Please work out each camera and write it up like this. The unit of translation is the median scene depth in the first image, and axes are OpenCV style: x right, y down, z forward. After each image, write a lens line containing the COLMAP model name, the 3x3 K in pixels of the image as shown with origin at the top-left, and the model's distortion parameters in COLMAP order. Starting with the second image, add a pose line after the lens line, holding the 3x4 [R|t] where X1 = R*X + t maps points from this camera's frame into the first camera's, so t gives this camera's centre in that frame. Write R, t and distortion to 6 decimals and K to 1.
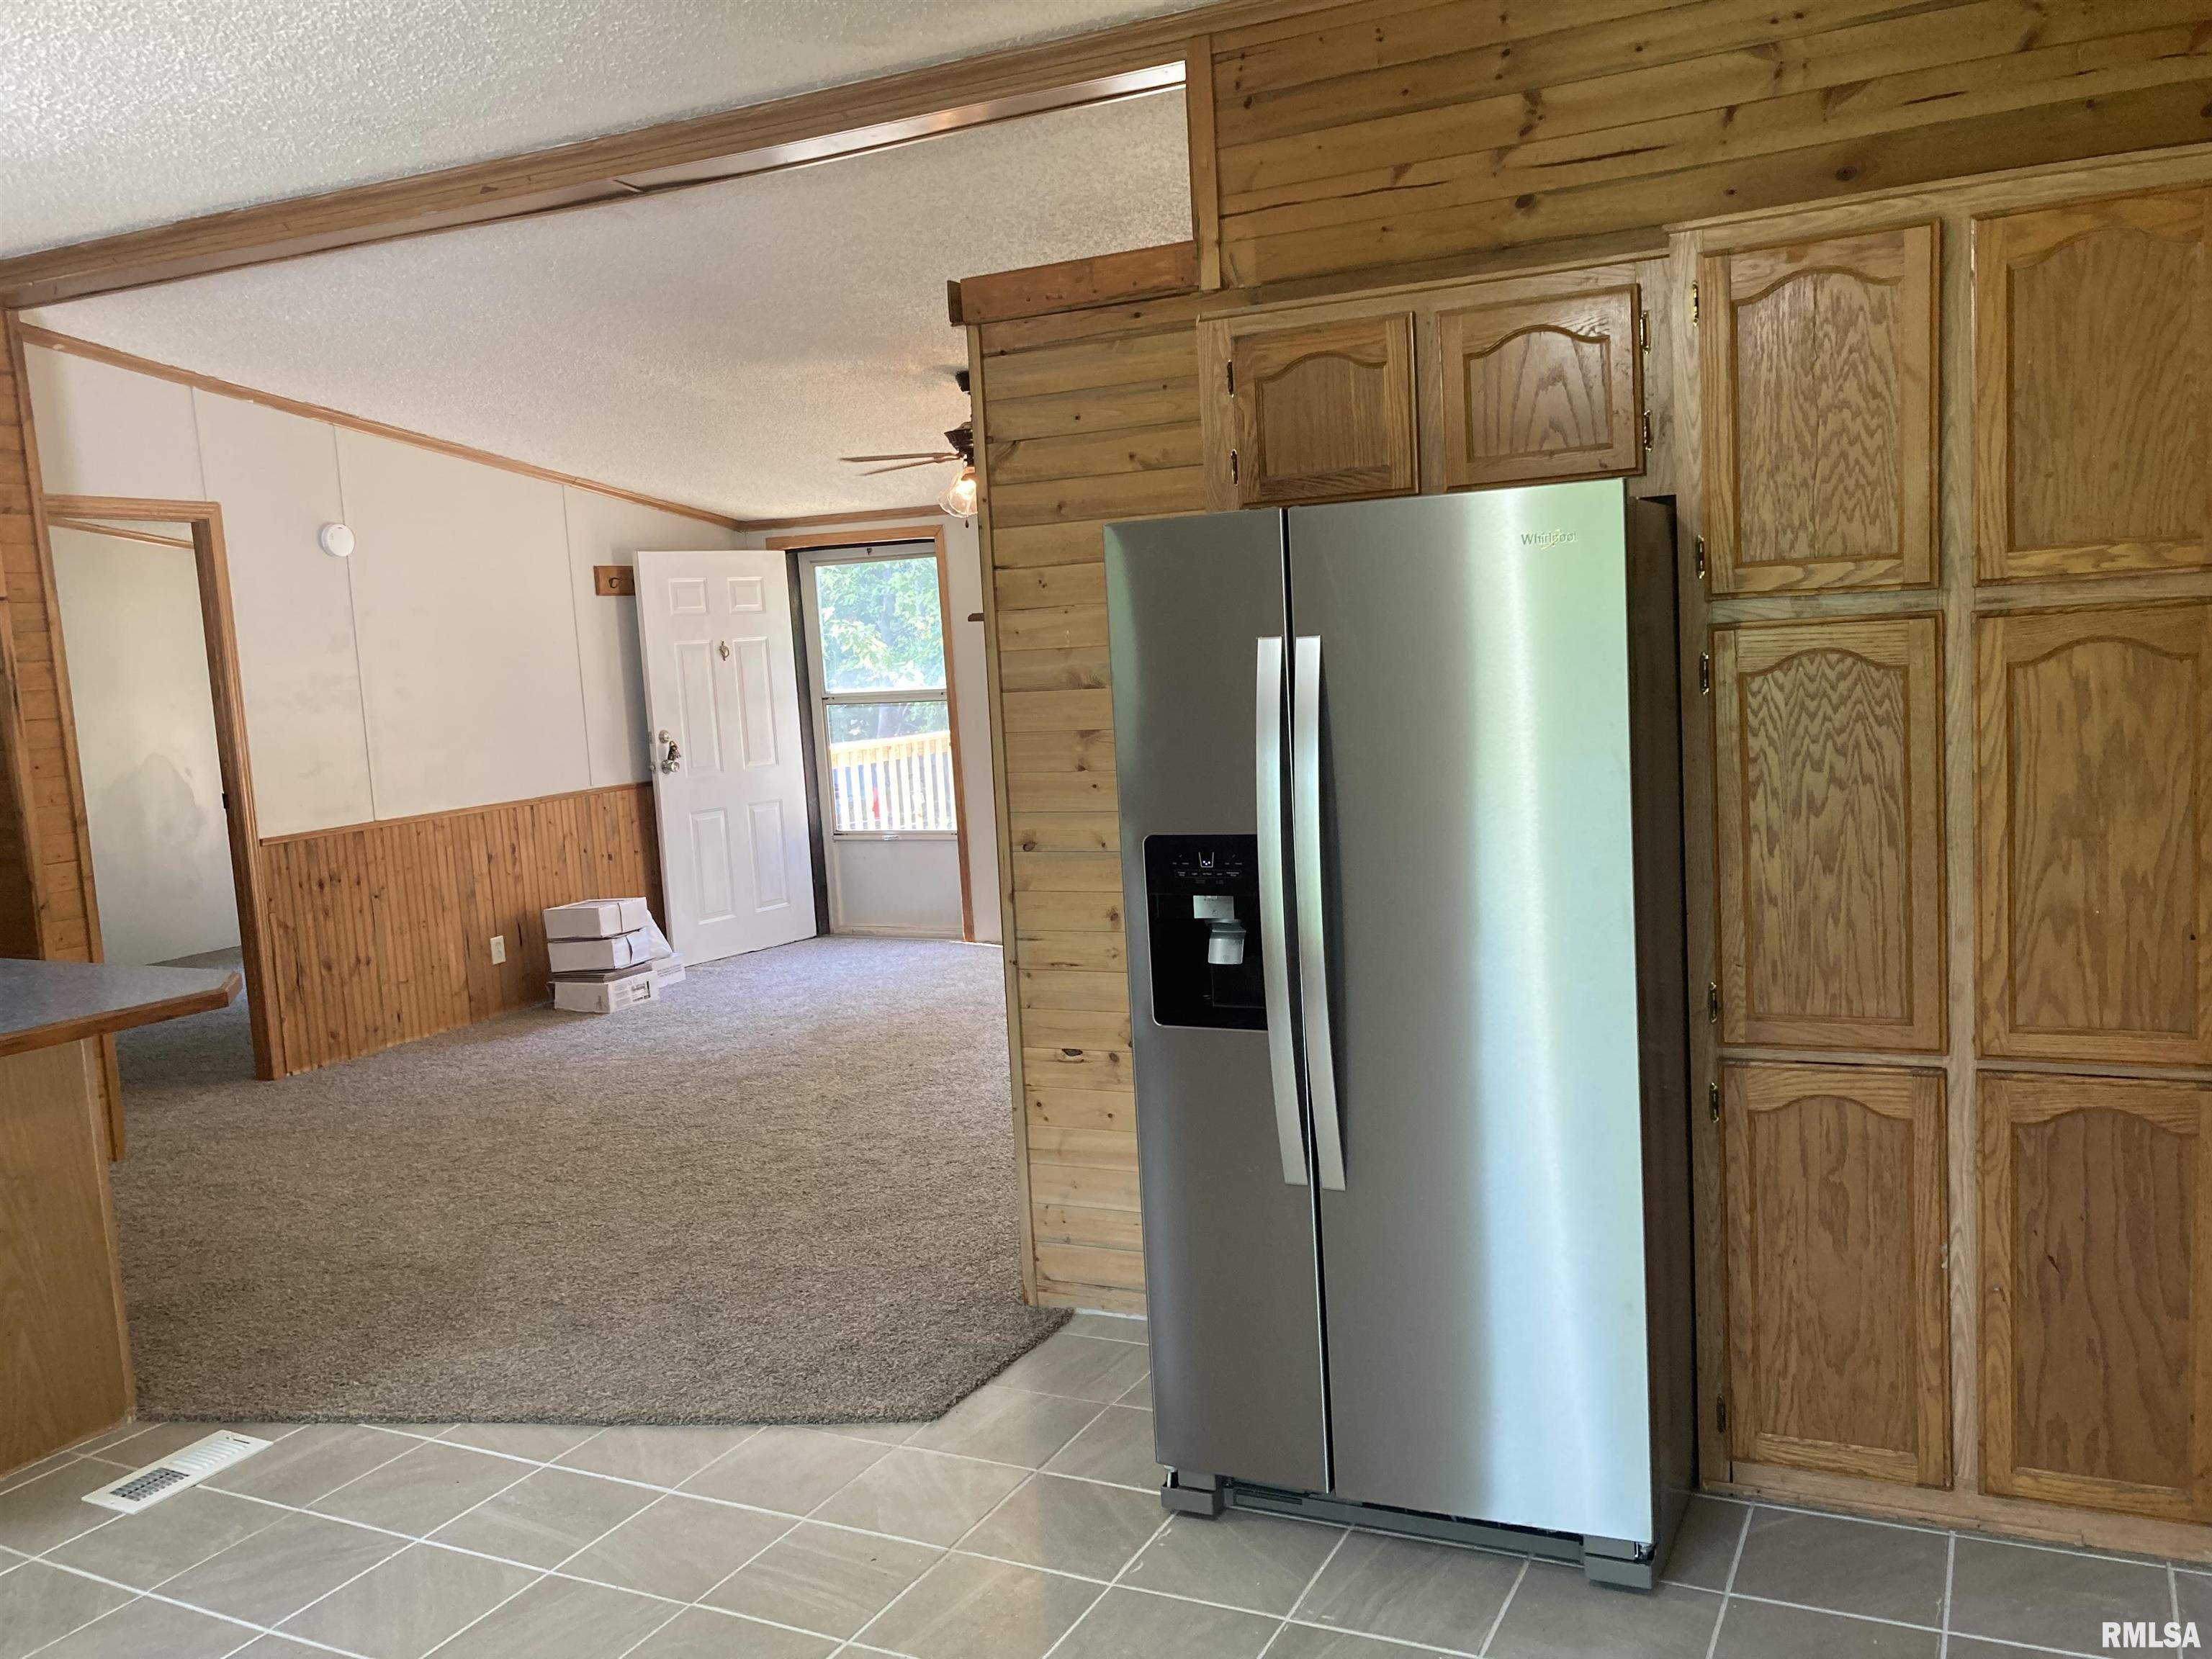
lens RADIAL K [[1820.0, 0, 1124.2], [0, 1820.0, 846.3], [0, 0, 1]] dist [0.028248, -0.019913]
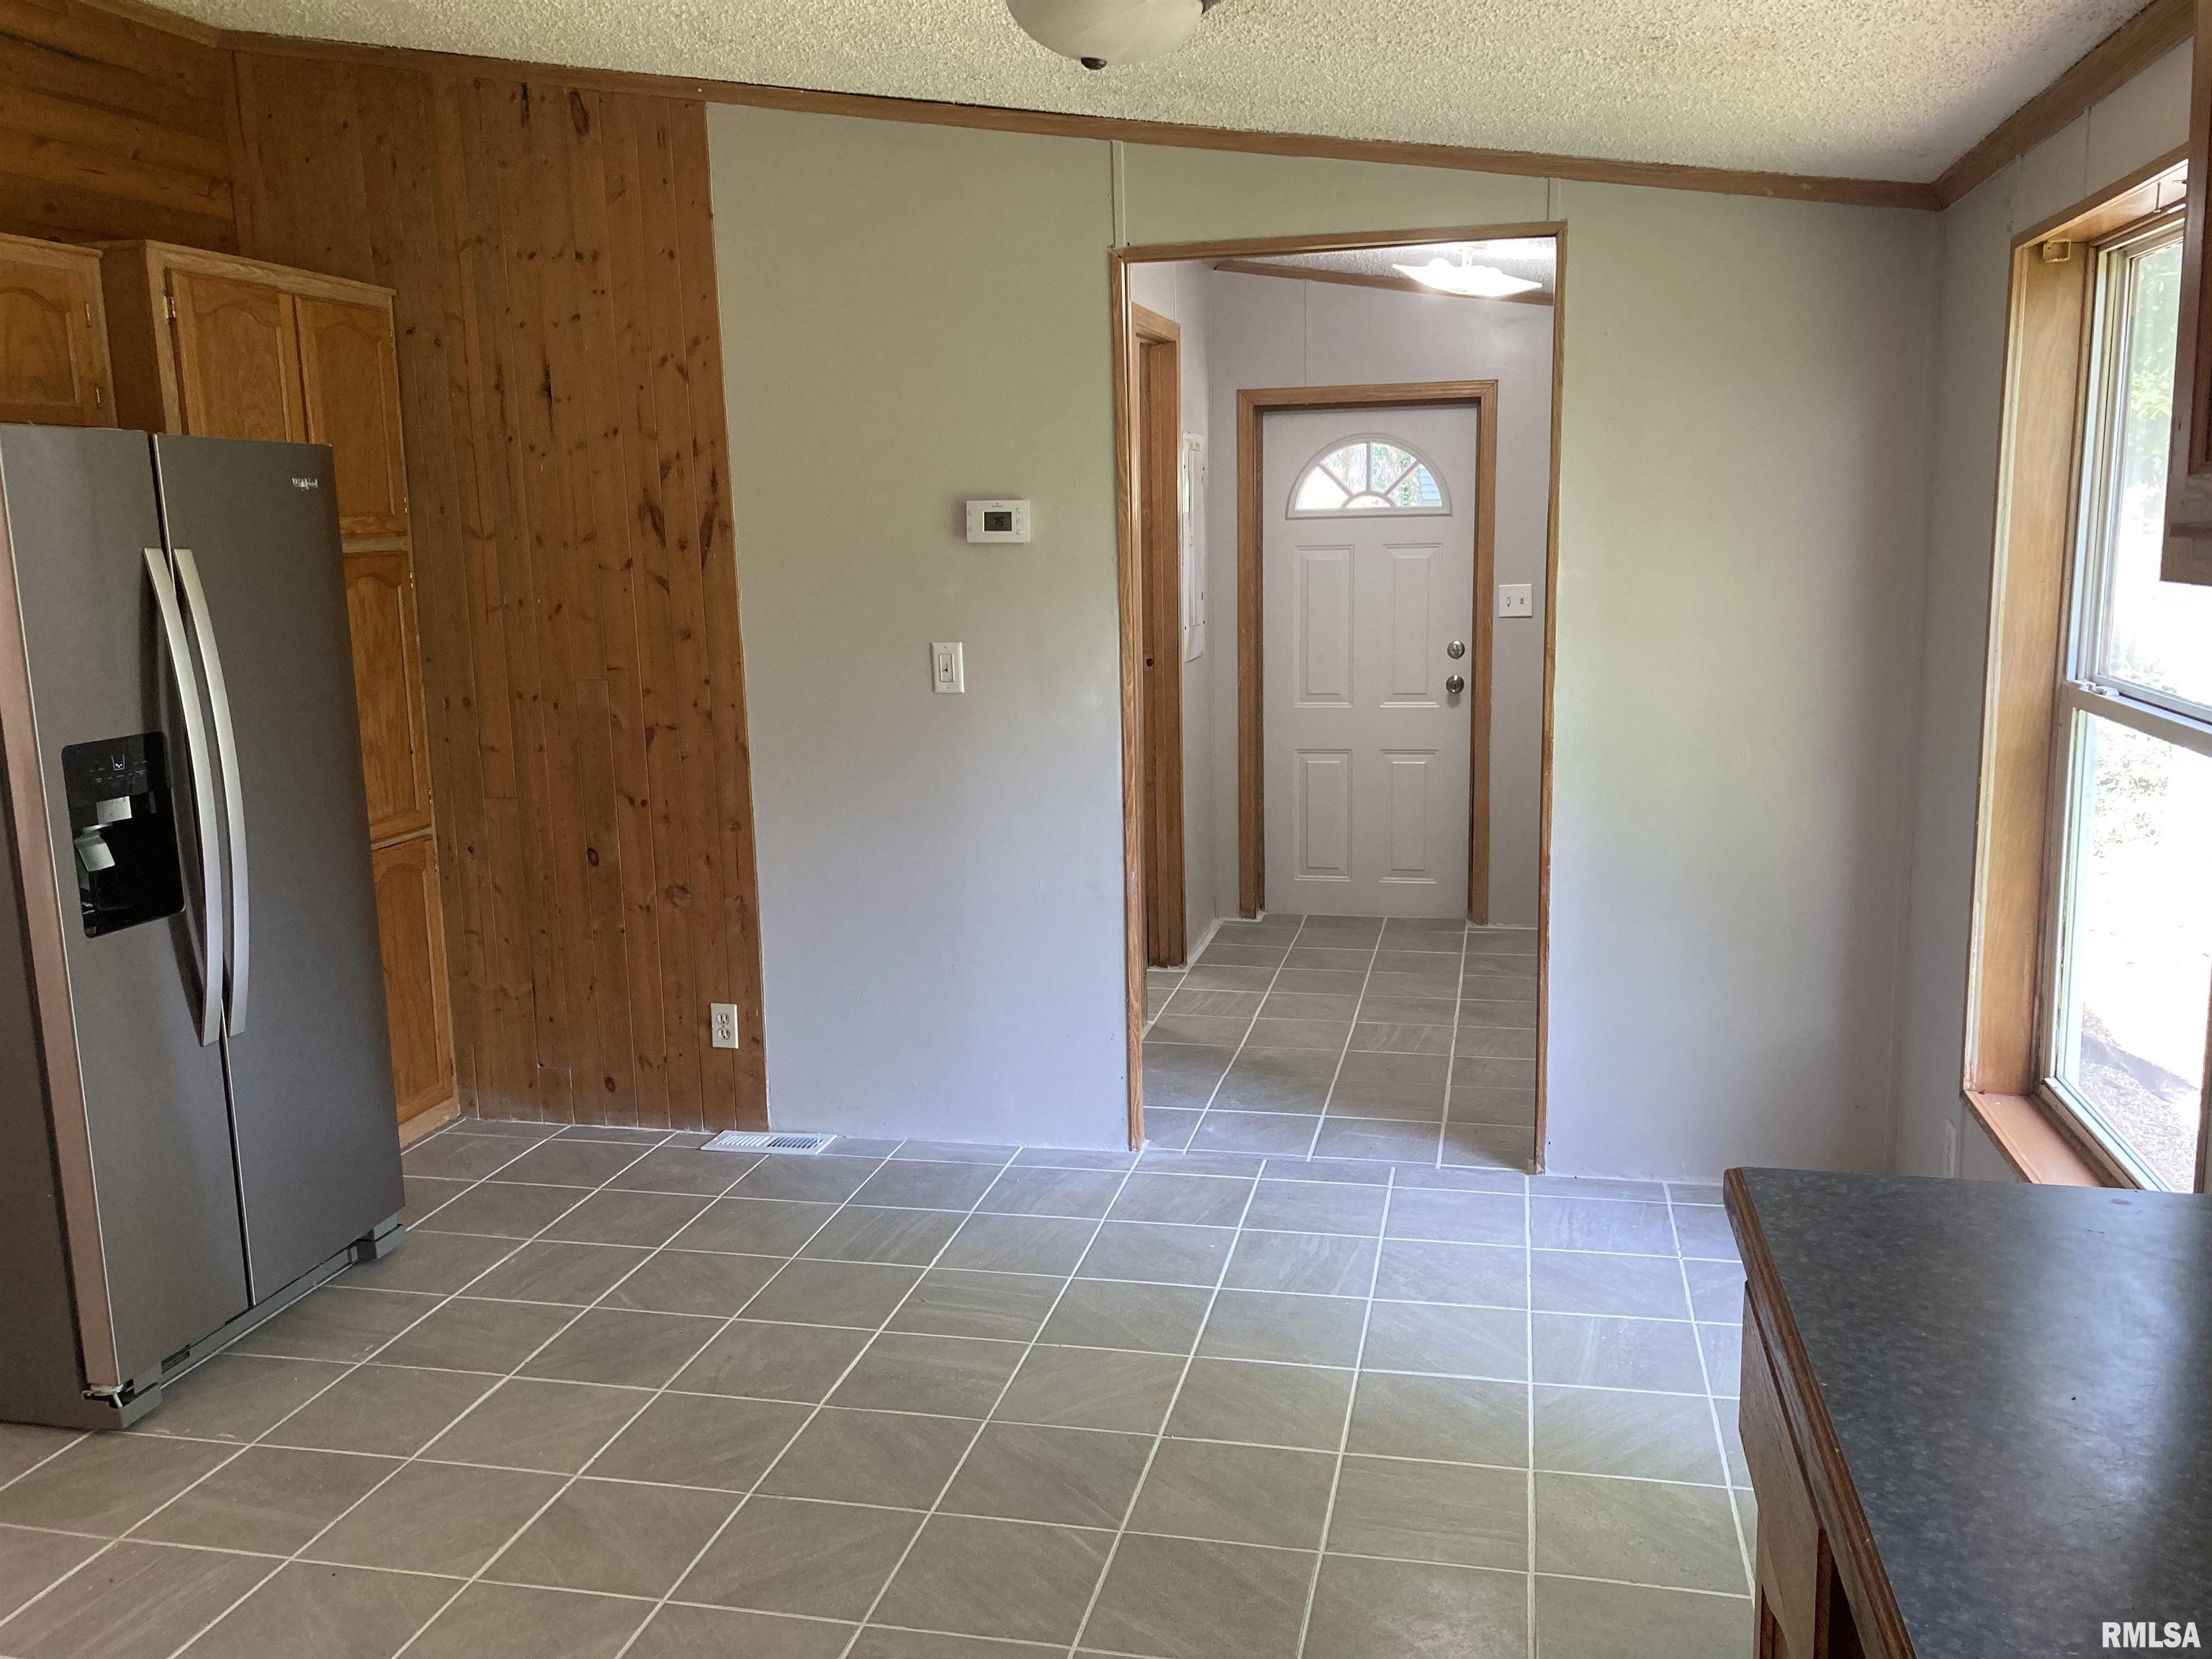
lens RADIAL K [[1820.0, 0, 1124.2], [0, 1820.0, 846.3], [0, 0, 1]] dist [0.028248, -0.019913]
pose [[-0.239067, -0.106962, 0.965094, -0.526522], [0.149074, 0.978088, 0.145329, -0.005672], [-0.959492, 0.178613, -0.217883, 0.323869]]
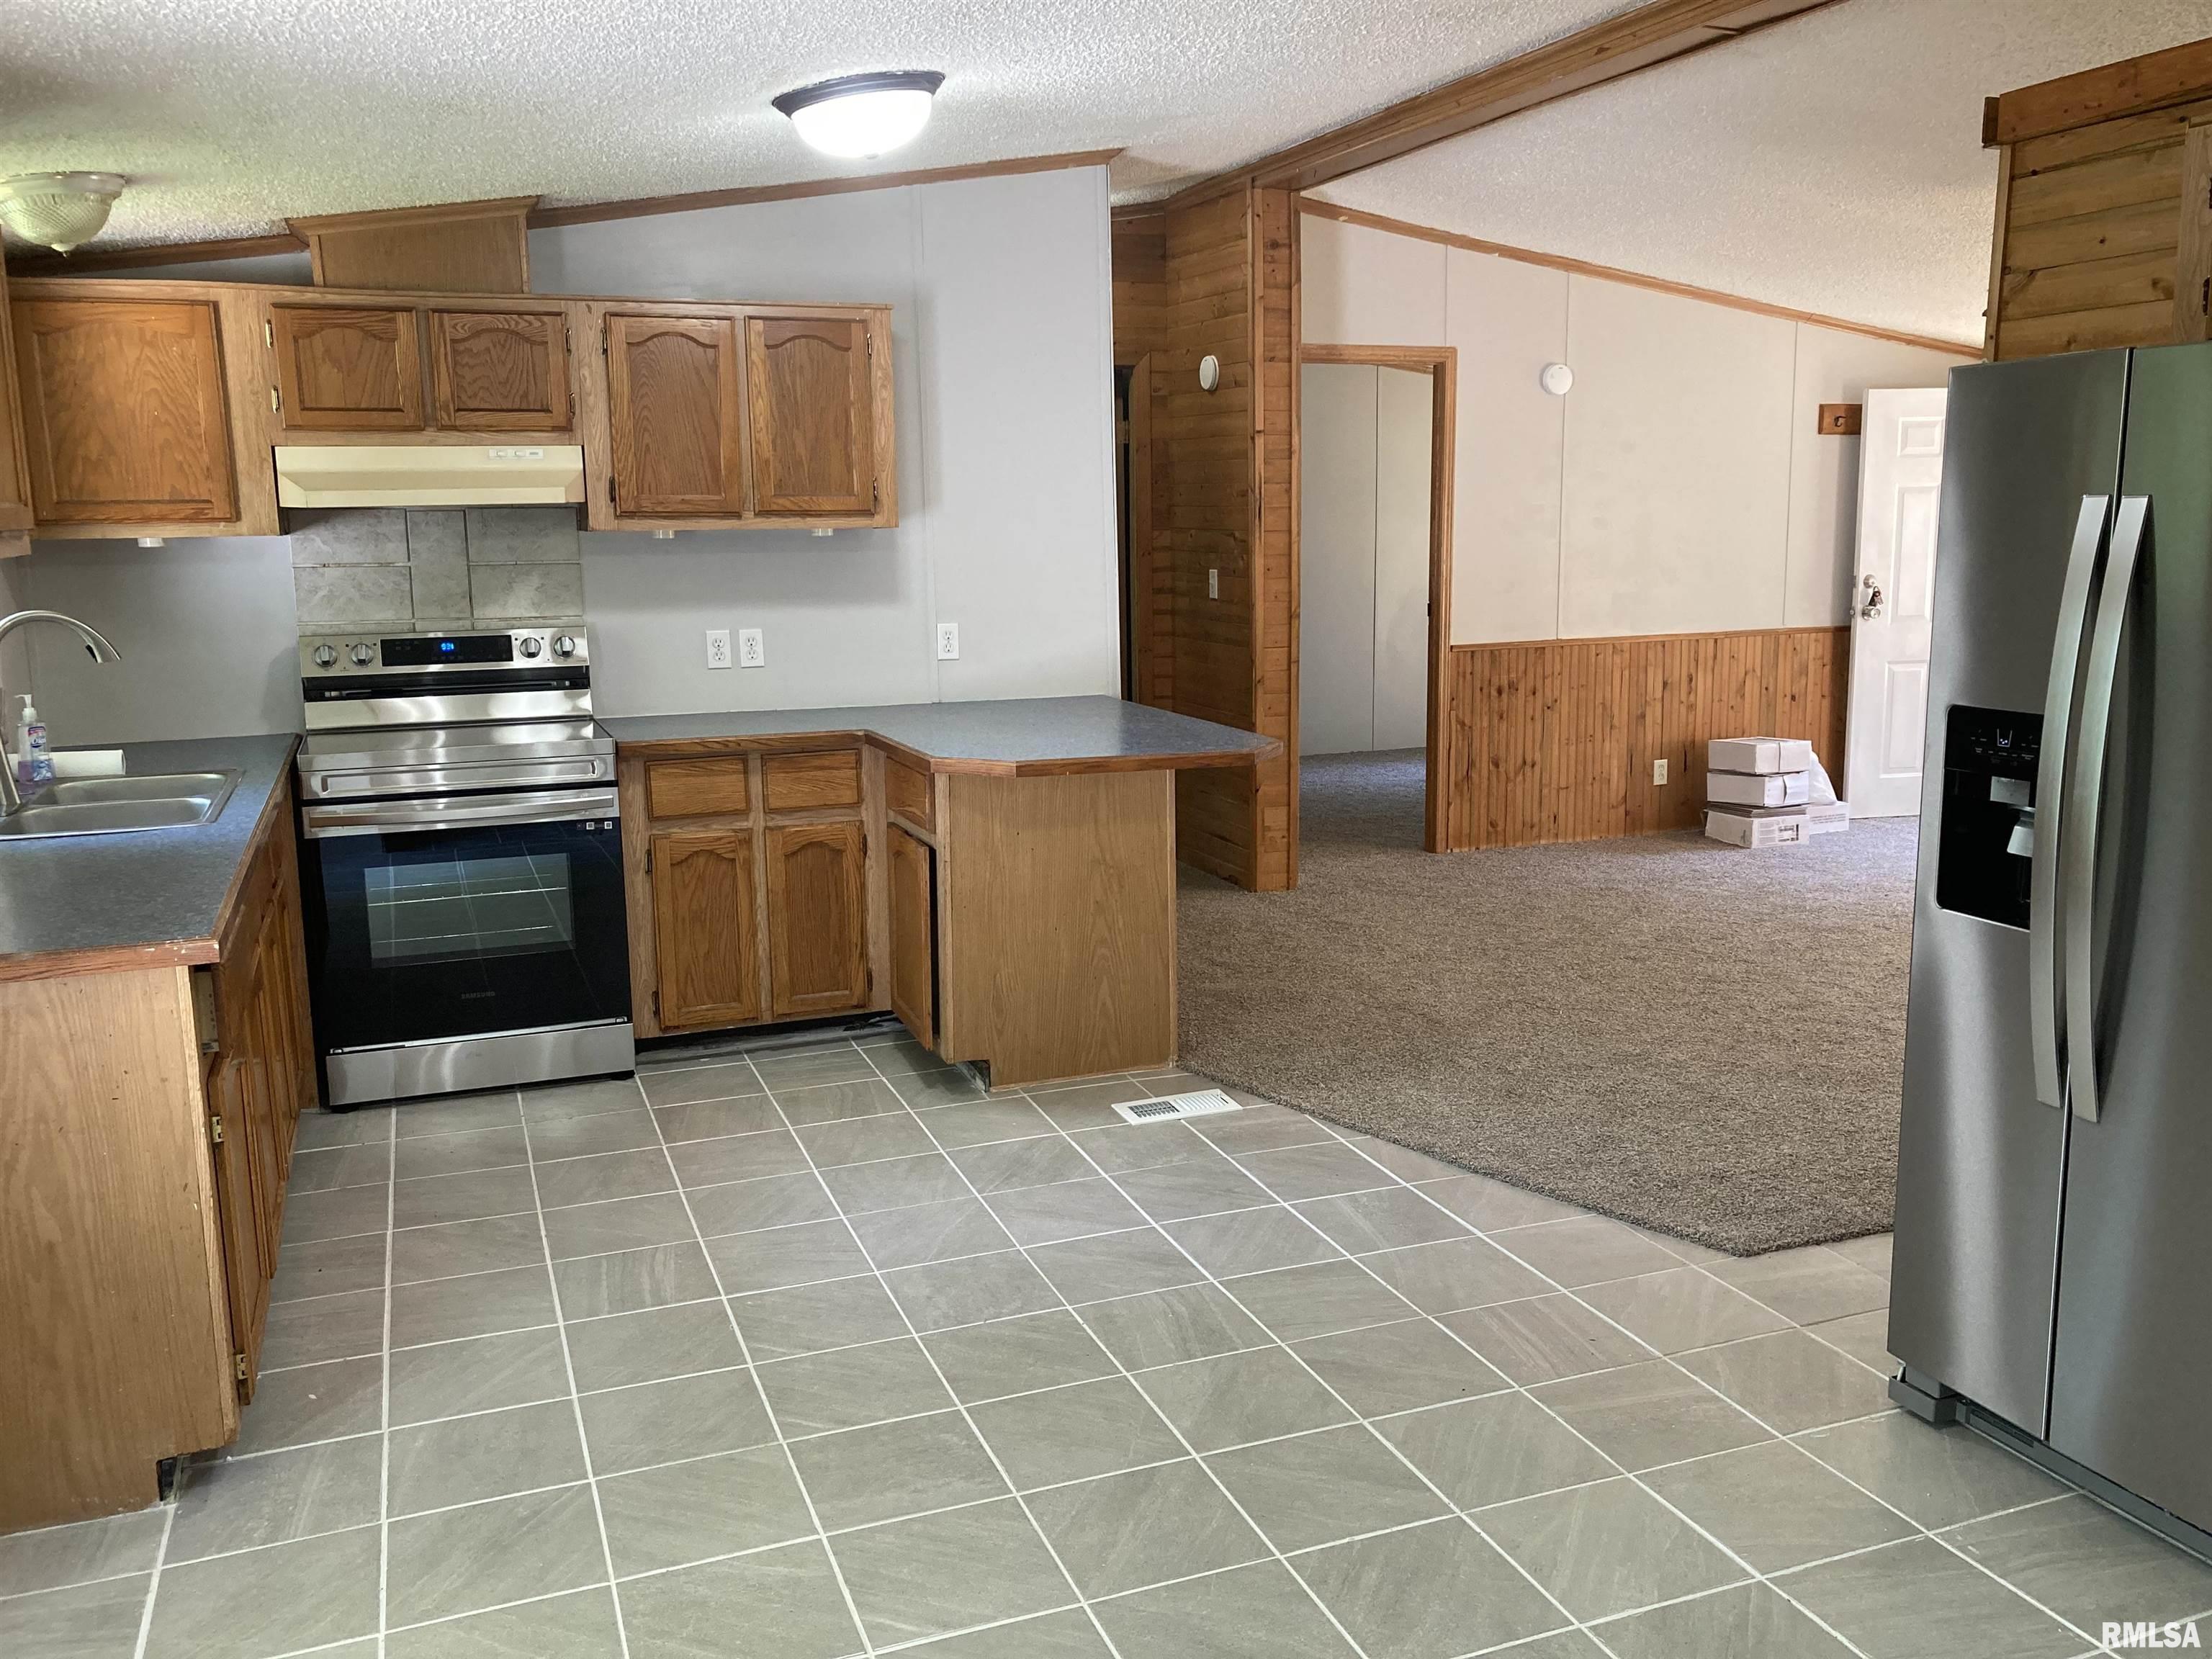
lens RADIAL K [[1802.1, 0, 1106.0], [0, 1802.1, 829.5], [0, 0, 1]] dist [0.035860, -0.050461]
pose [[0.737583, 0.160318, -0.655949, 0.154065], [-0.106807, 0.986877, 0.121100, -0.004345], [0.666756, -0.019261, 0.745027, 0.005187]]
